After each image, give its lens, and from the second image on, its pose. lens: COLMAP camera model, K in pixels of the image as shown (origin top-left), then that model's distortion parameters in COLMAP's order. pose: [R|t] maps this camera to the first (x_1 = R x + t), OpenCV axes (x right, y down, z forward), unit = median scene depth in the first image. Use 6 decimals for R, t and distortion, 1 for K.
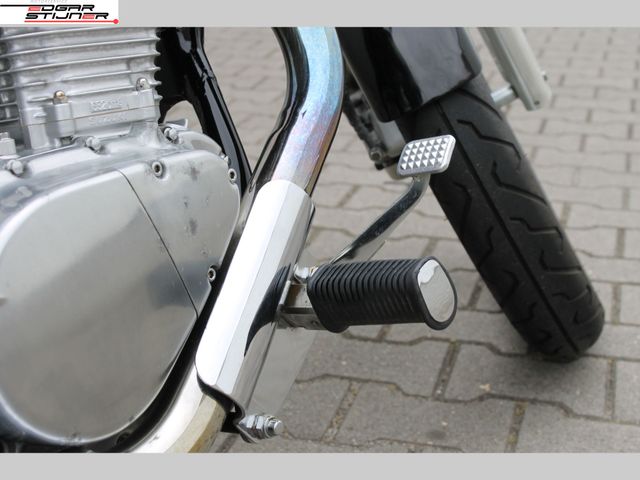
lens RADIAL K [[1125.0, 0, 320.0], [0, 1125.0, 240.0], [0, 0, 1]] dist [0.021444, 0.099228]
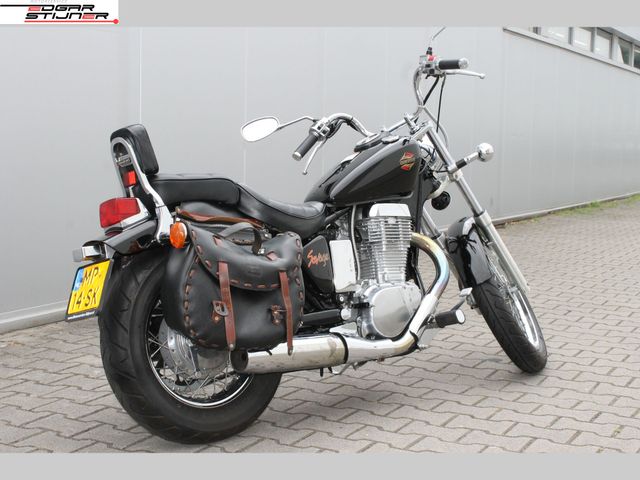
lens RADIAL K [[988.6, 0, 320.0], [0, 988.6, 240.0], [0, 0, 1]] dist [-0.052167, -0.026318]
pose [[0.972711, 0.035267, -0.229322, 0.450631], [-0.086068, 0.972707, -0.215483, 0.653026], [0.215464, 0.229340, 0.949199, -3.031569]]
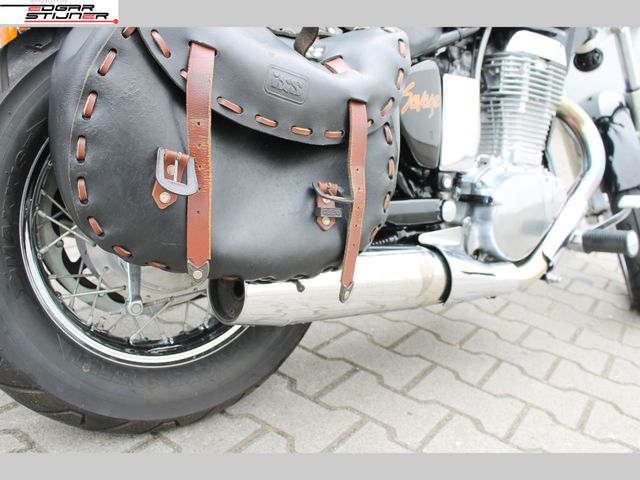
lens RADIAL K [[606.9, 0, 320.0], [0, 606.9, 240.0], [0, 0, 1]] dist [-0.120051, 0.084431]
pose [[0.939159, 0.233949, -0.251490, -0.250621], [-0.246498, 0.968954, -0.019145, 0.247592], [0.239203, 0.079972, 0.967671, -0.599474]]
